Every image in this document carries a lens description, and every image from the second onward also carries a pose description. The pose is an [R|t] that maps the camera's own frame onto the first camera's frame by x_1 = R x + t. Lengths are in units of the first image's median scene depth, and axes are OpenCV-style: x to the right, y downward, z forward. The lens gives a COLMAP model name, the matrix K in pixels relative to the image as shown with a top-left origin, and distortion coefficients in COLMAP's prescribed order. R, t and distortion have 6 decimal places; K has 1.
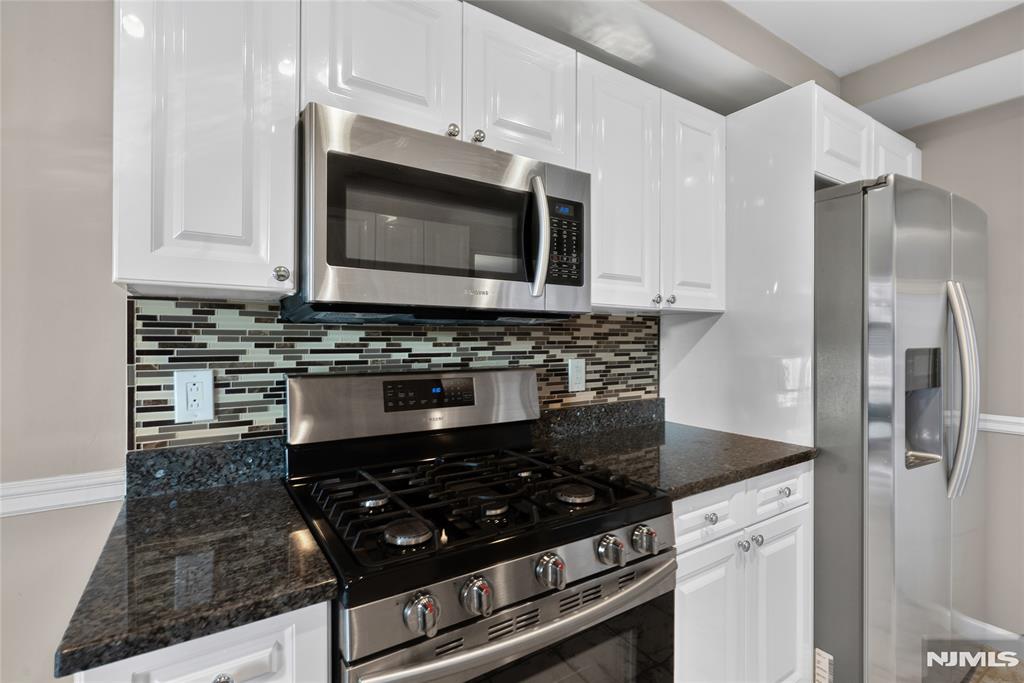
lens RADIAL K [[468.2, 0, 511.8], [0, 468.2, 338.0], [0, 0, 1]] dist [-0.000313, 0.001841]
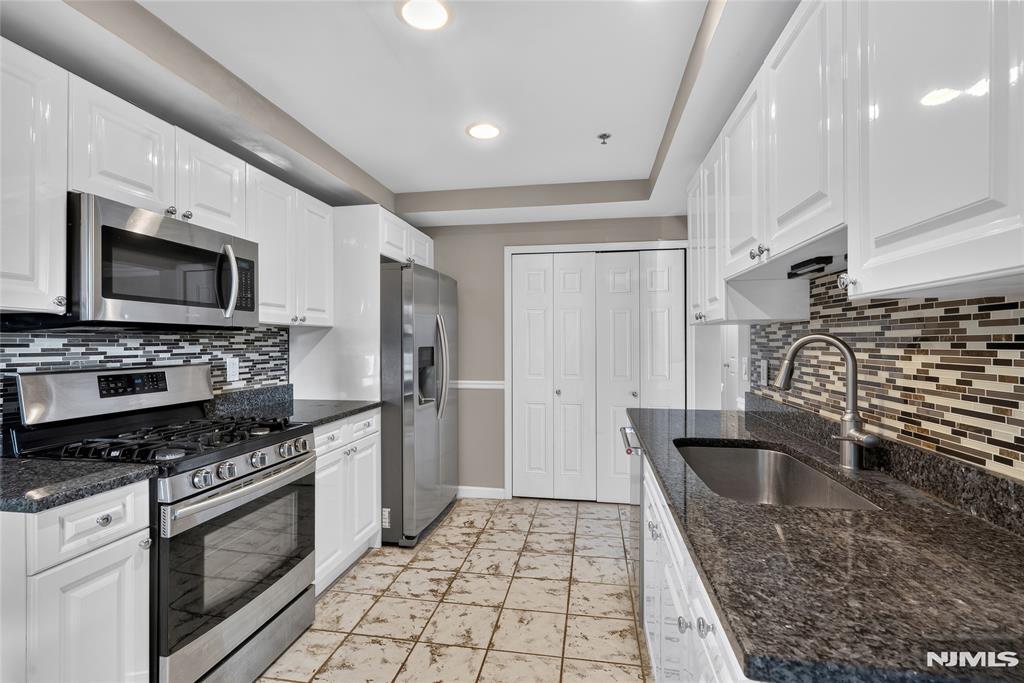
lens RADIAL K [[468.2, 0, 508.1], [0, 468.2, 342.6], [0, 0, 1]] dist [-0.000313, 0.001841]
pose [[0.687041, -0.005920, 0.726595, -0.398166], [0.006080, 0.999979, 0.002399, 0.000107], [-0.726593, 0.002769, 0.687062, -0.716988]]
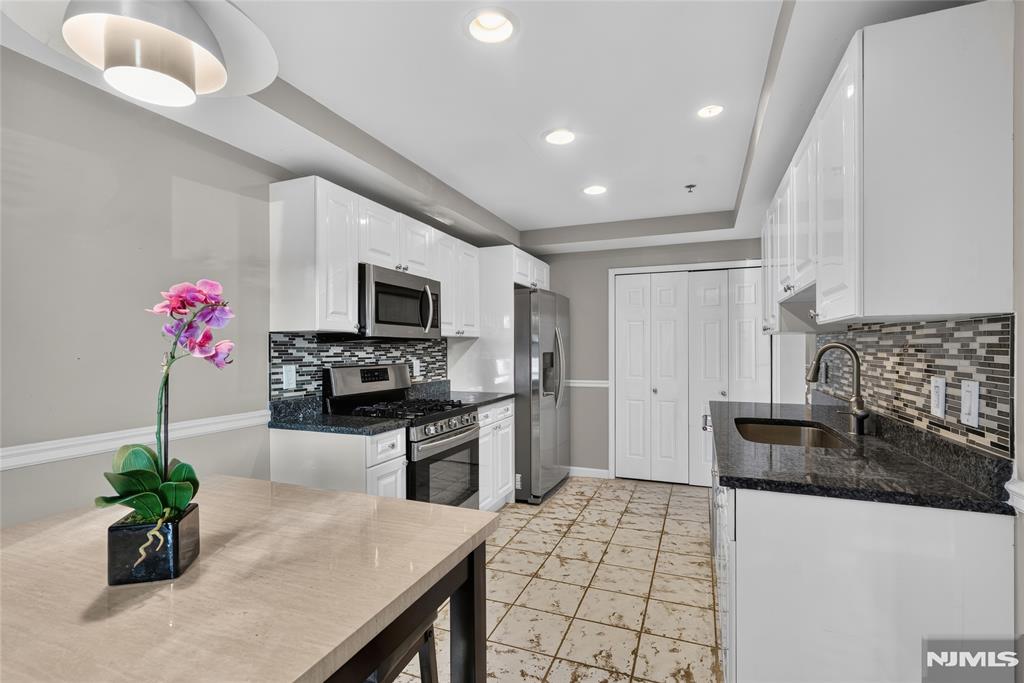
lens RADIAL K [[468.2, 0, 512.6], [0, 468.2, 352.0], [0, 0, 1]] dist [-0.000313, 0.001841]
pose [[0.818108, -0.010724, 0.574964, -0.864628], [0.007849, 0.999941, 0.007483, -0.001770], [-0.575011, -0.001609, 0.818144, -1.123031]]
